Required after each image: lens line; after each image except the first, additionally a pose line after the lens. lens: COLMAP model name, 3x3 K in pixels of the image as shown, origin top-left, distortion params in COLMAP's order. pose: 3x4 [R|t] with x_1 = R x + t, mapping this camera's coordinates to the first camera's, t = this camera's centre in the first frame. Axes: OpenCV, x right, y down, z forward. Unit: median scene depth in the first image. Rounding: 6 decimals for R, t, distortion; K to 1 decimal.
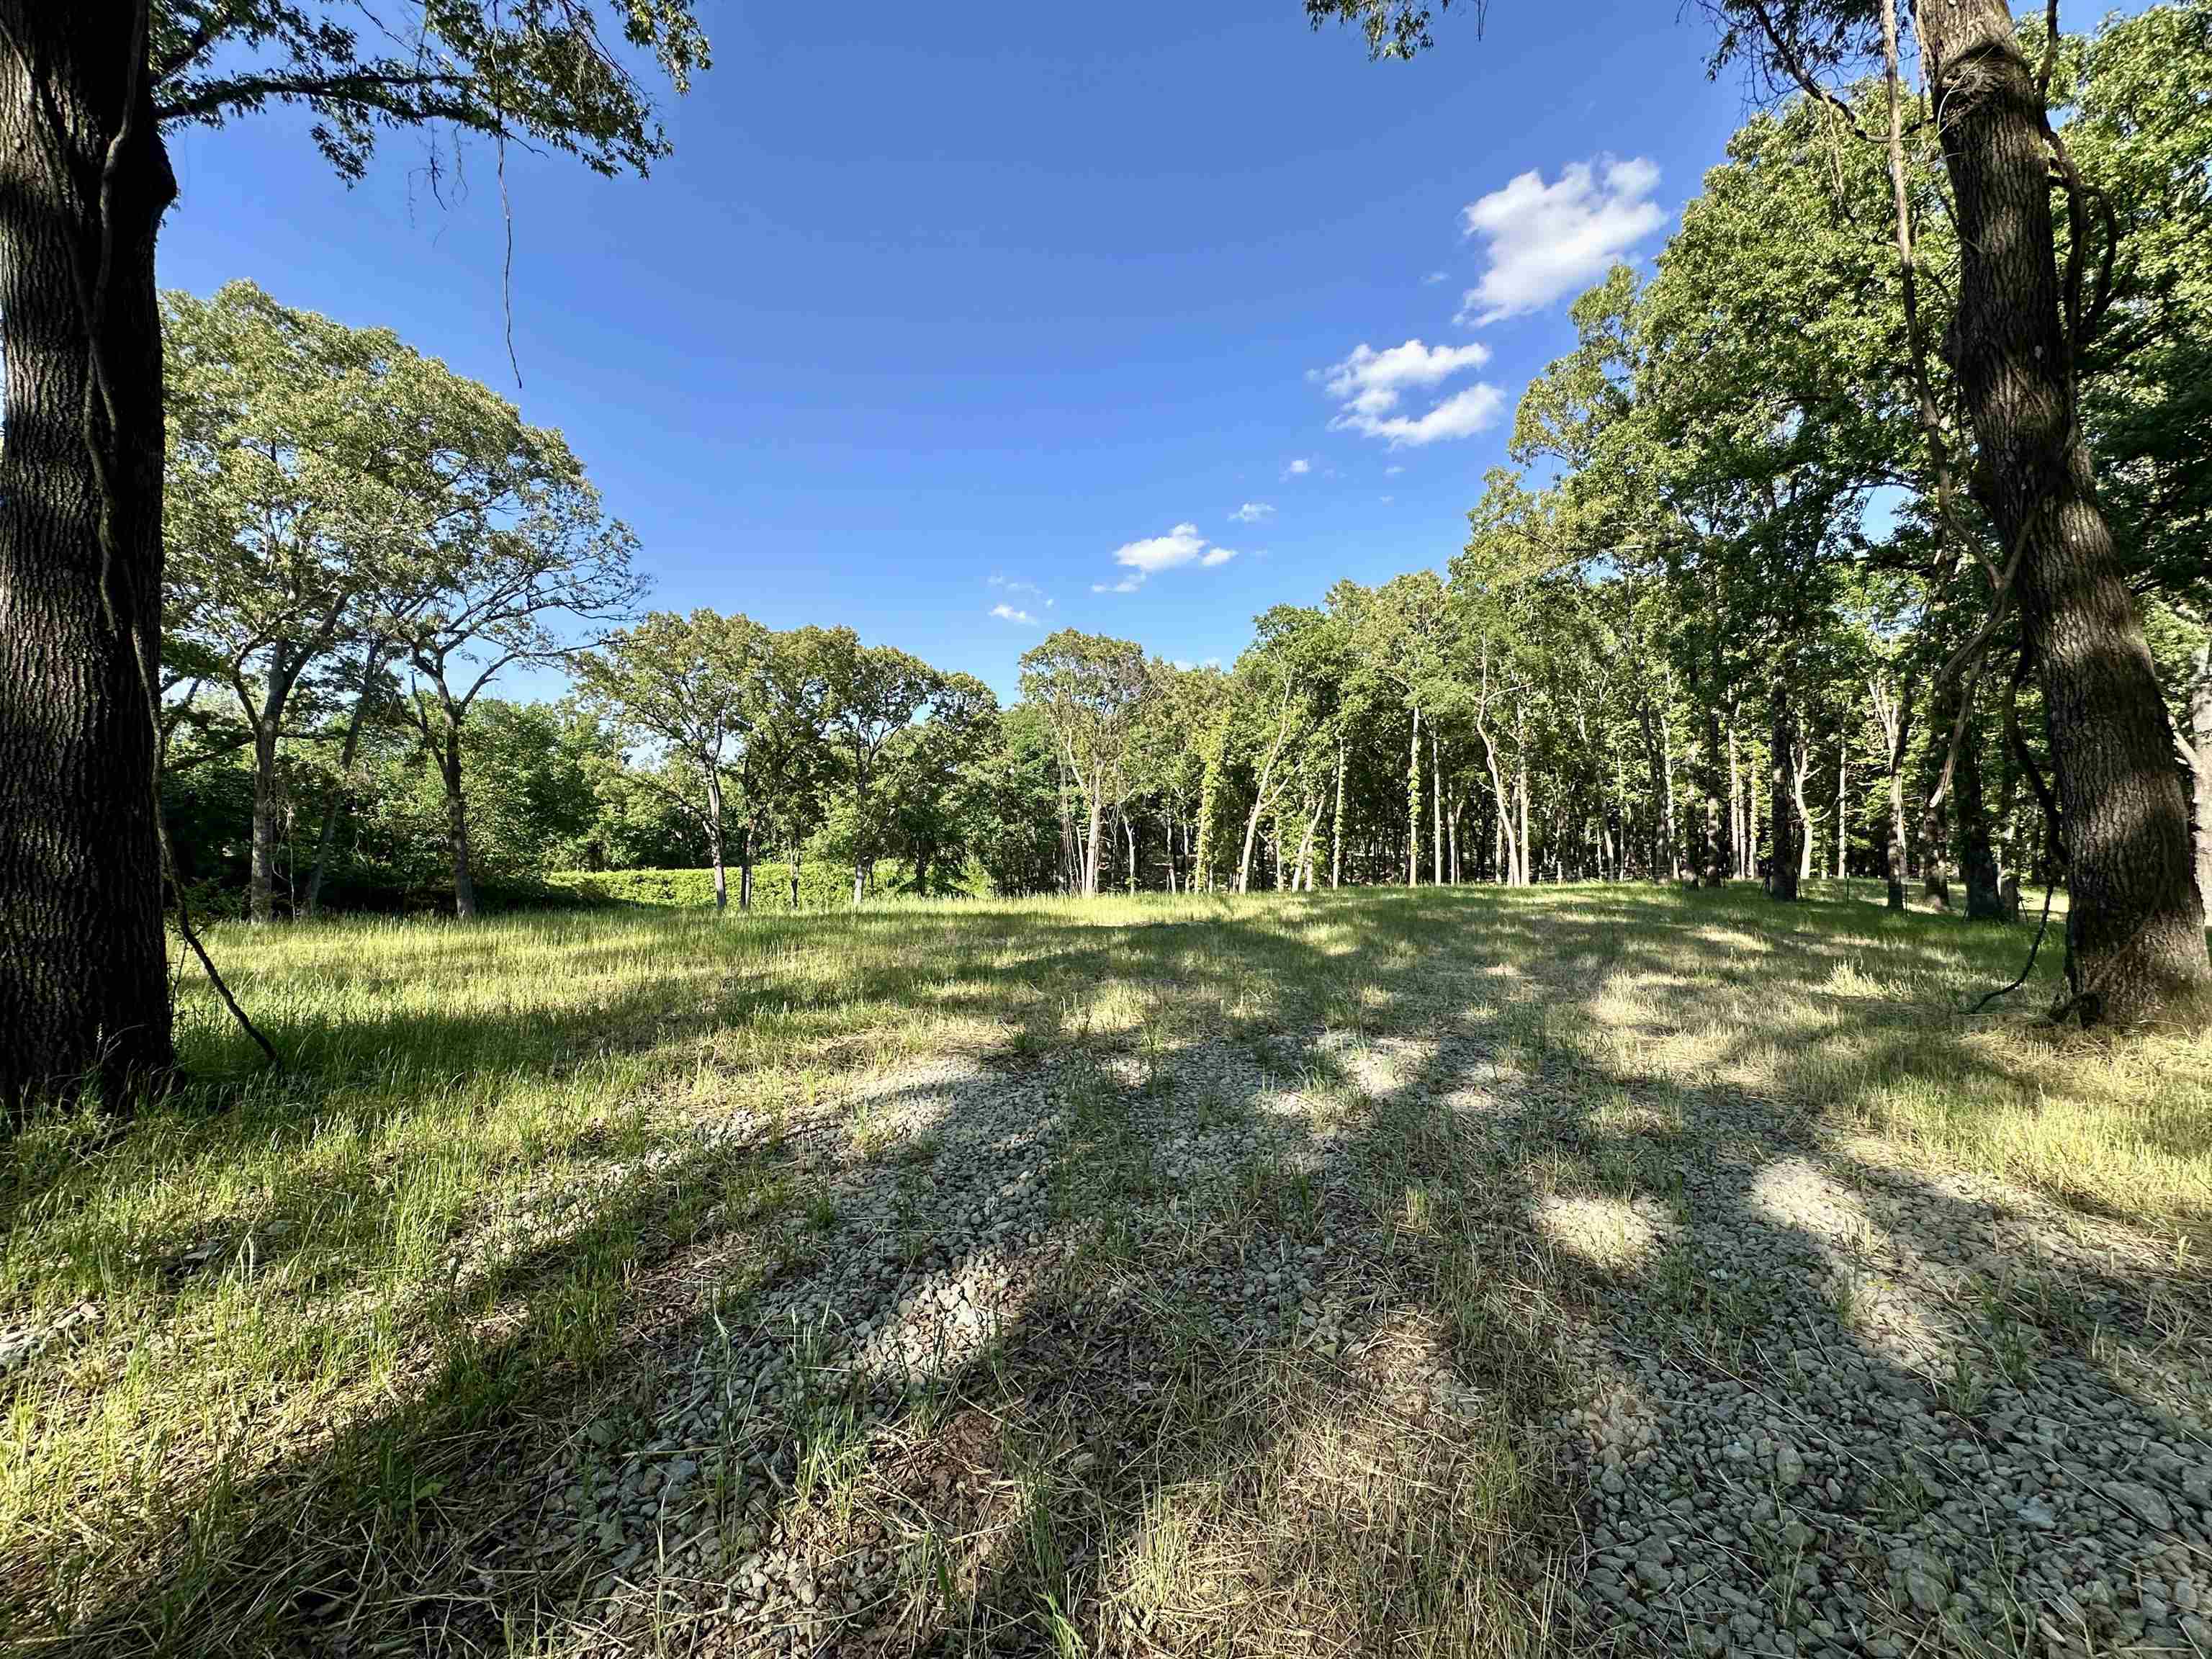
lens RADIAL K [[957.3, 0, 1102.5], [0, 957.3, 858.3], [0, 0, 1]] dist [0.034593, 0.000138]
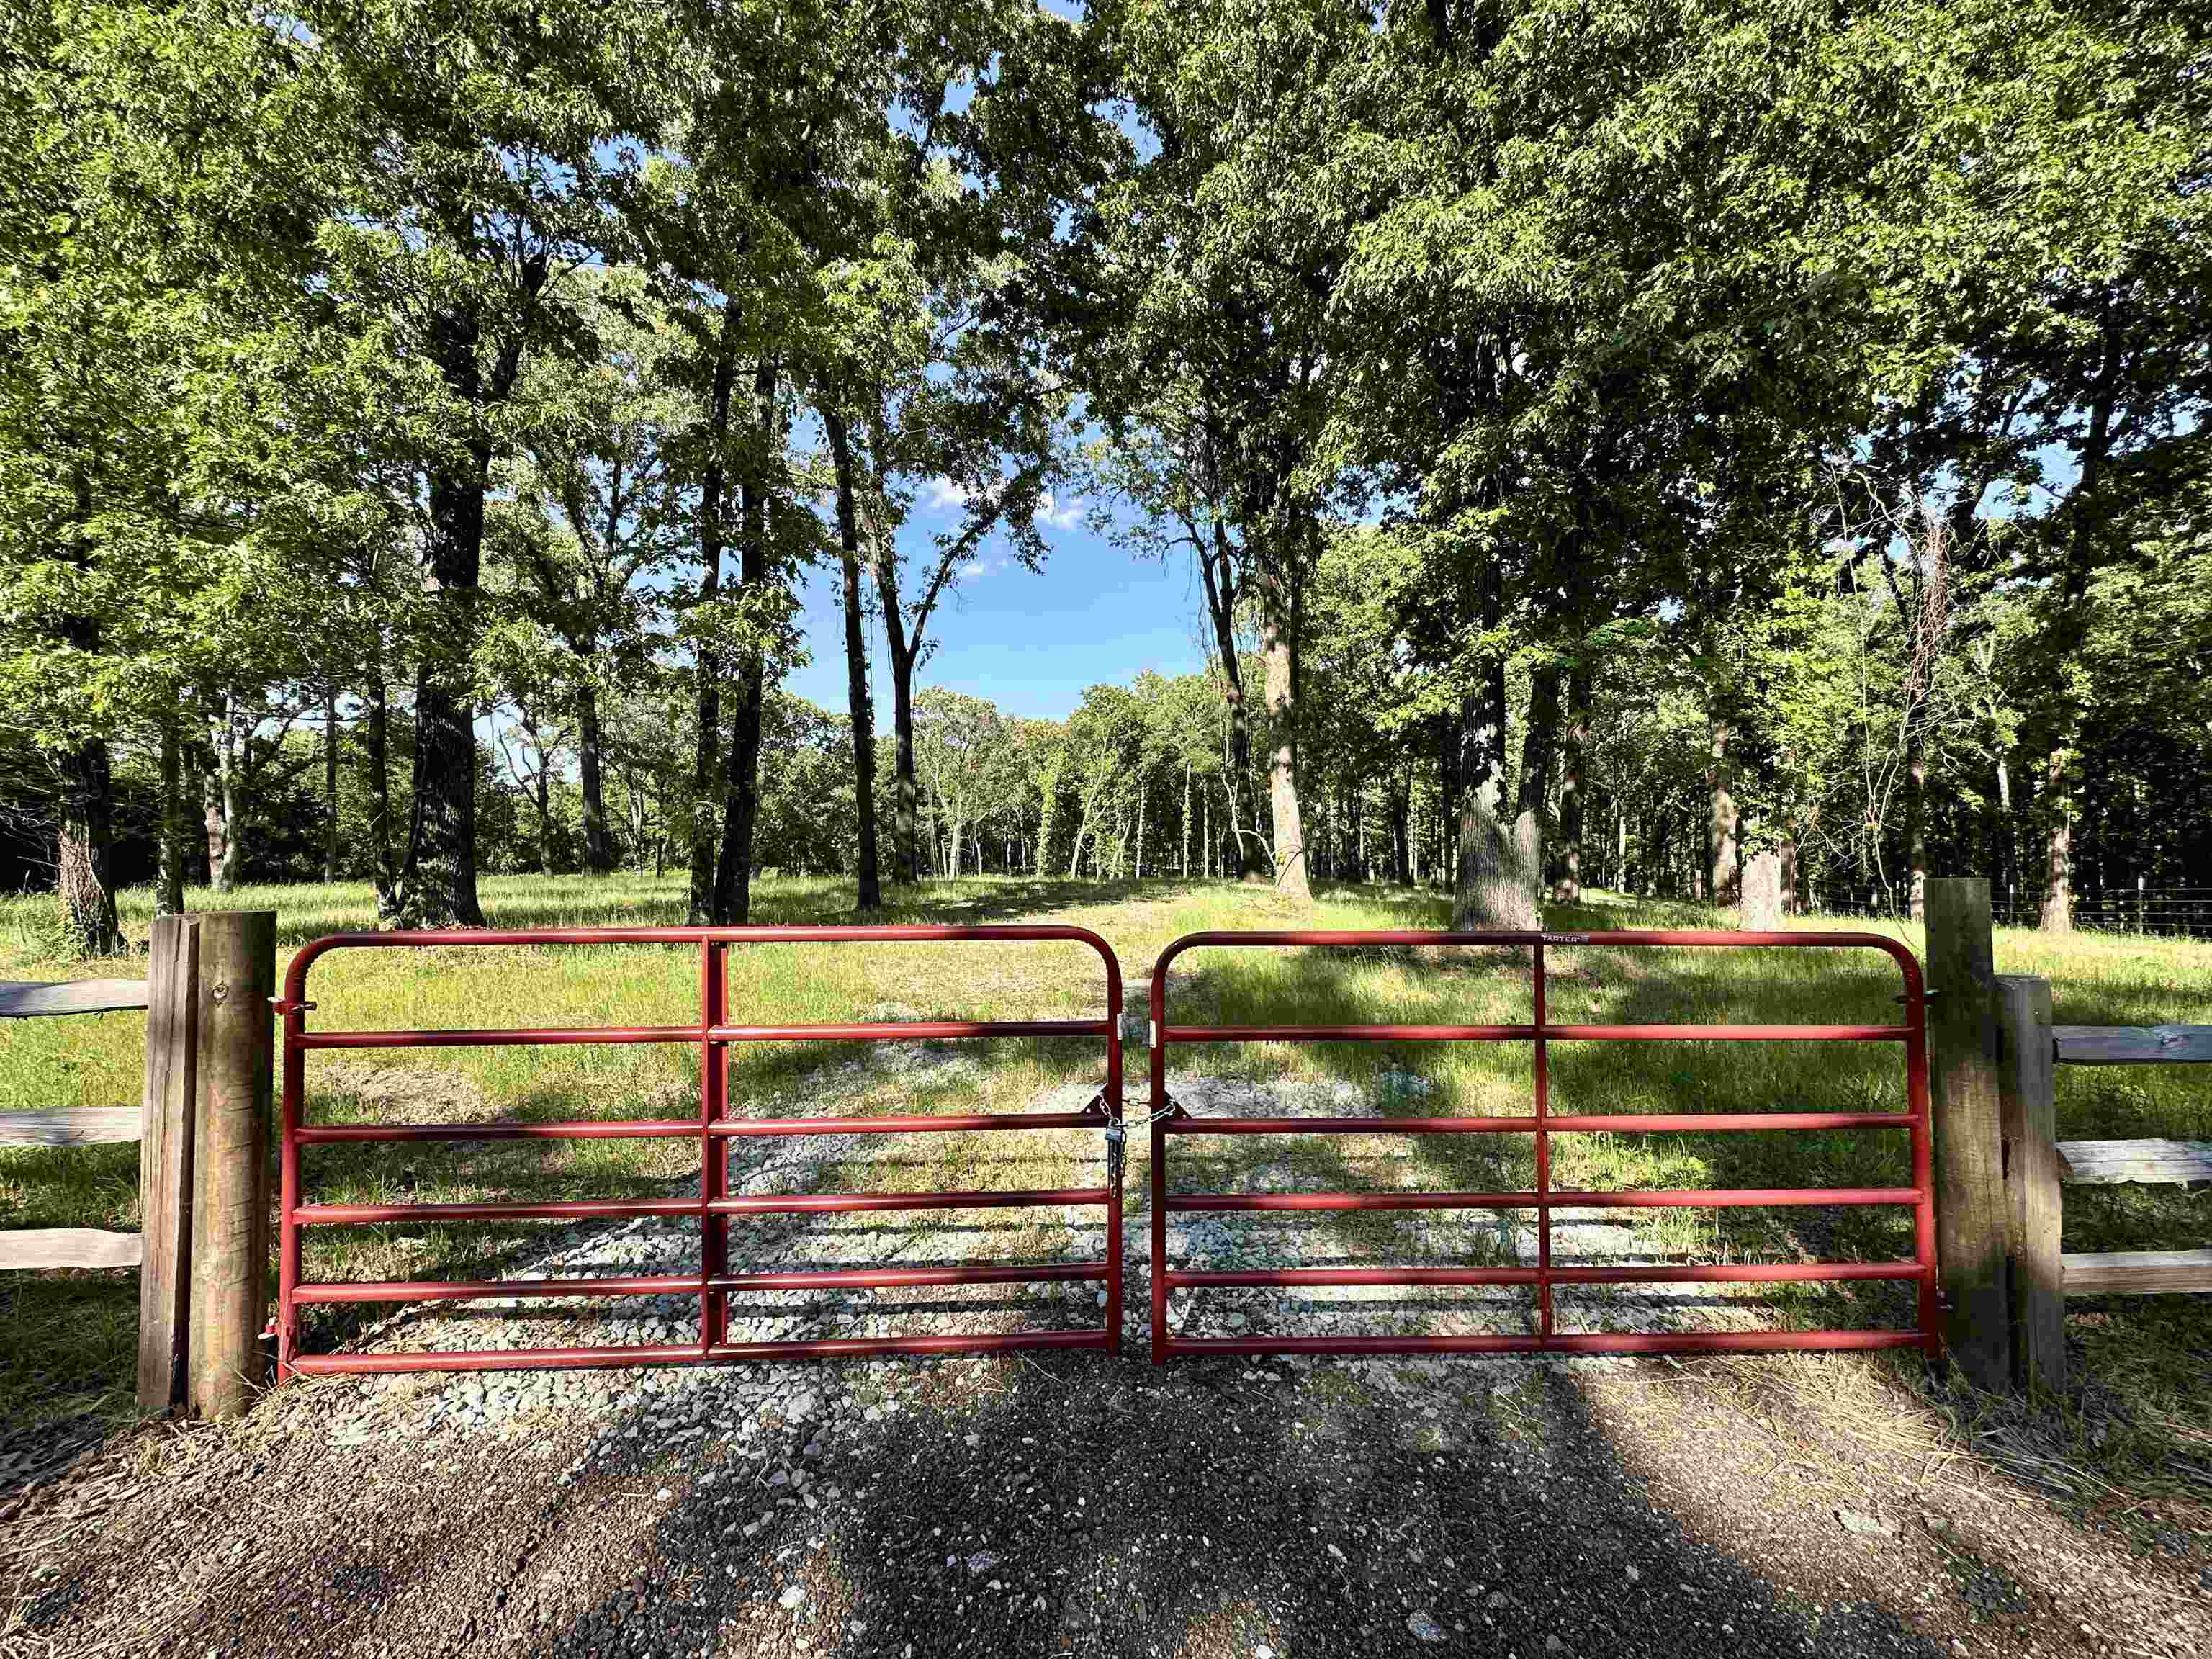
lens RADIAL K [[1013.3, 0, 1106.0], [0, 1013.3, 829.5], [0, 0, 1]] dist [-0.000741, 0.000136]
pose [[0.981902, 0.014321, 0.188845, -0.071488], [-0.005890, 0.998964, -0.045134, 0.012346], [-0.189296, 0.043205, 0.980969, -0.380087]]
